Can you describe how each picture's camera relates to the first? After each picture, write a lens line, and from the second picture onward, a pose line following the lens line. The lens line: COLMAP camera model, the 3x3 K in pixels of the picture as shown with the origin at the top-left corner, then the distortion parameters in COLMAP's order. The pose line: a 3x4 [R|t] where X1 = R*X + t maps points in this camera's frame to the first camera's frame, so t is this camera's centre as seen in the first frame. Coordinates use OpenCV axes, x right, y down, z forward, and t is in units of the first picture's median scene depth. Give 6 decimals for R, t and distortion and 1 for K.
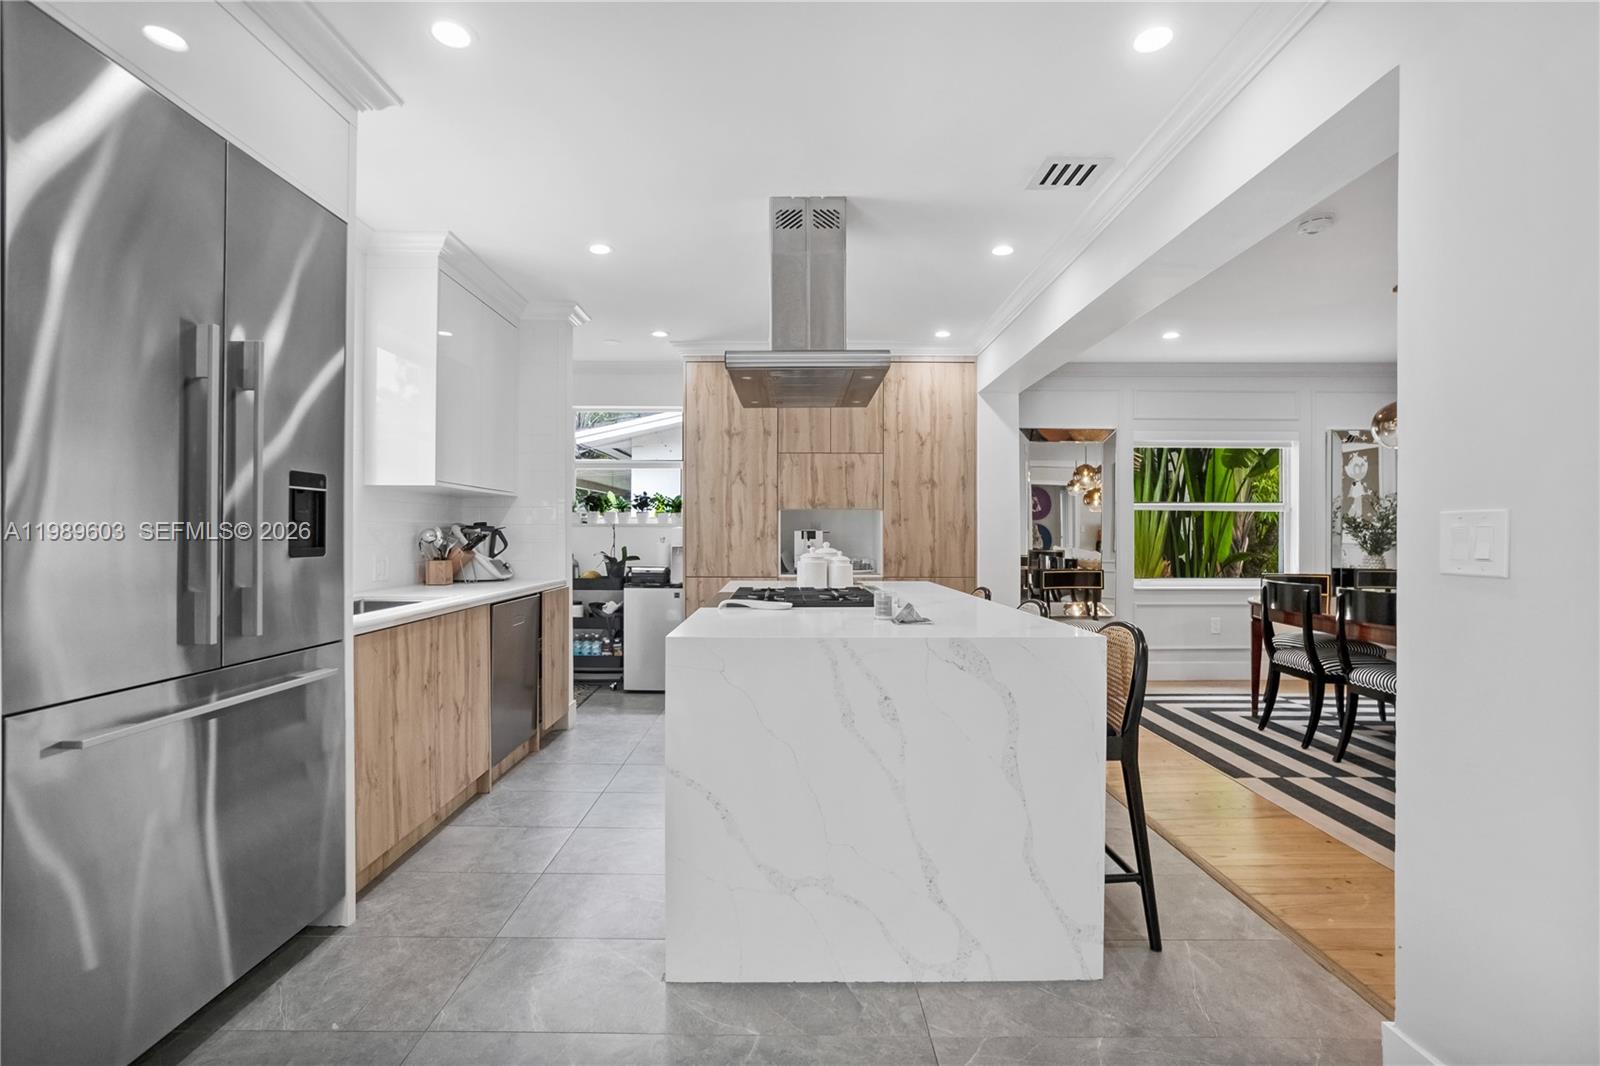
lens RADIAL K [[712.6, 0, 795.0], [0, 712.6, 532.4], [0, 0, 1]] dist [-0.000983, -0.000110]
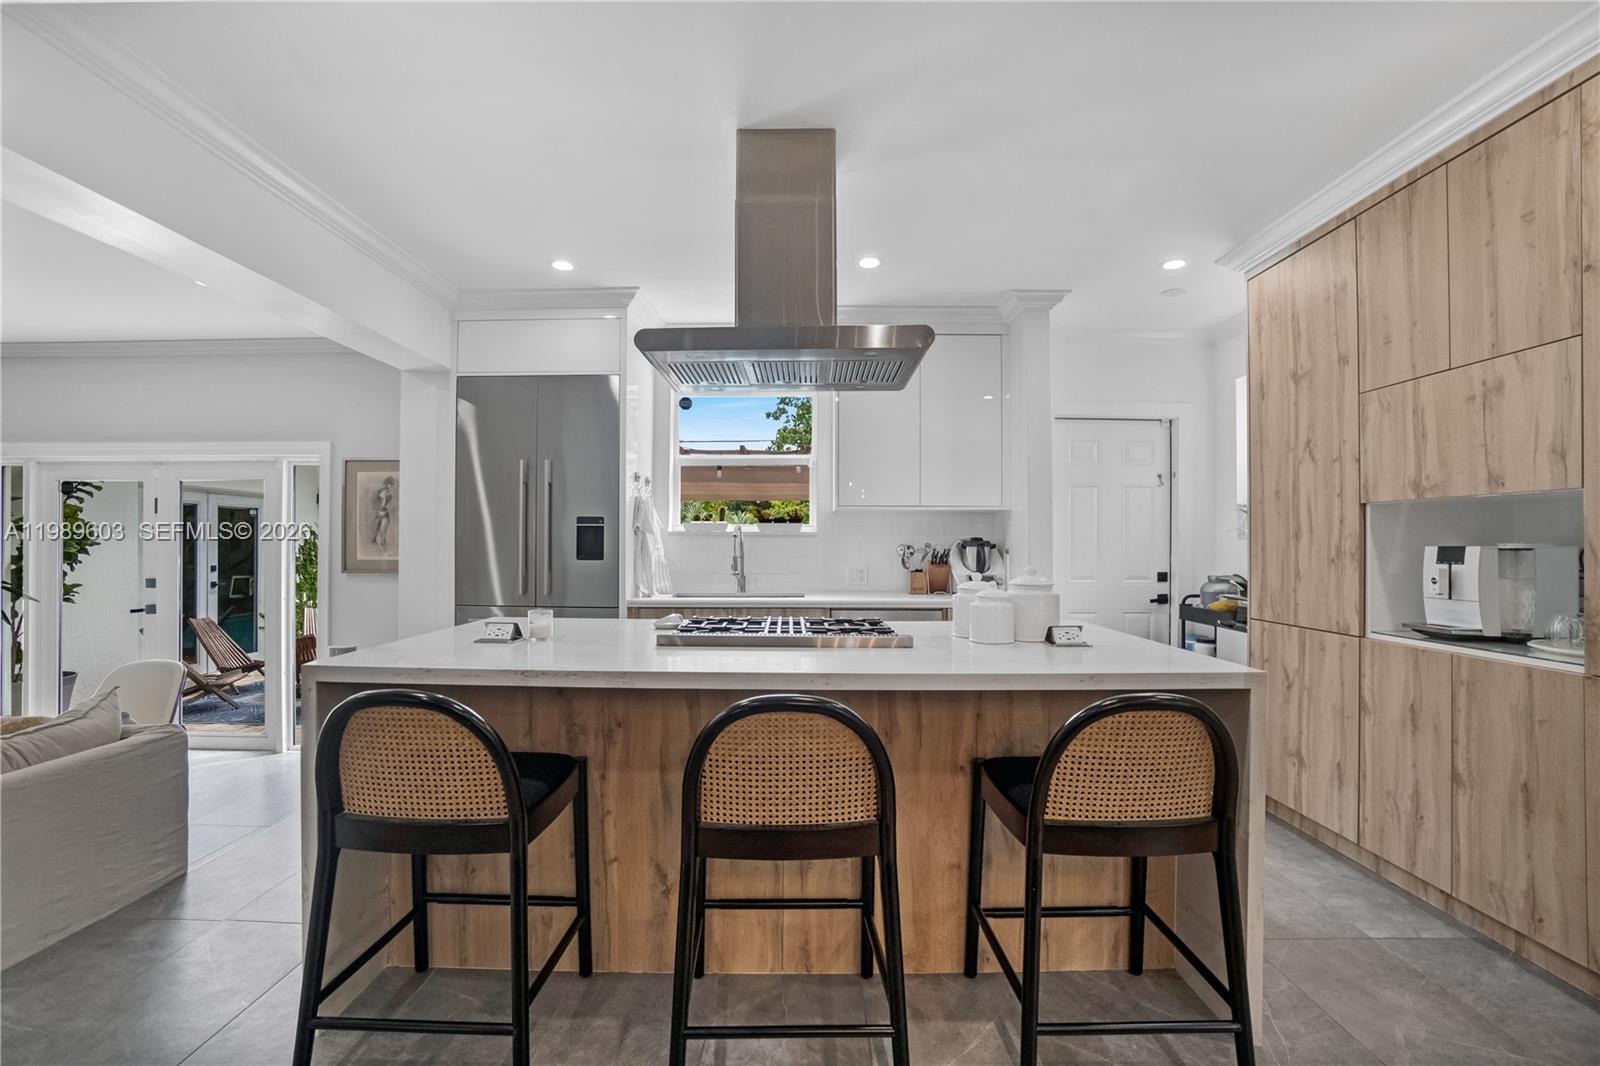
lens RADIAL K [[712.6, 0, 797.4], [0, 712.6, 537.8], [0, 0, 1]] dist [-0.000983, -0.000110]
pose [[0.011583, -0.008407, -0.999898, 0.479724], [0.000404, 0.999965, -0.008403, -0.004241], [0.999933, -0.000307, 0.011586, 0.591293]]
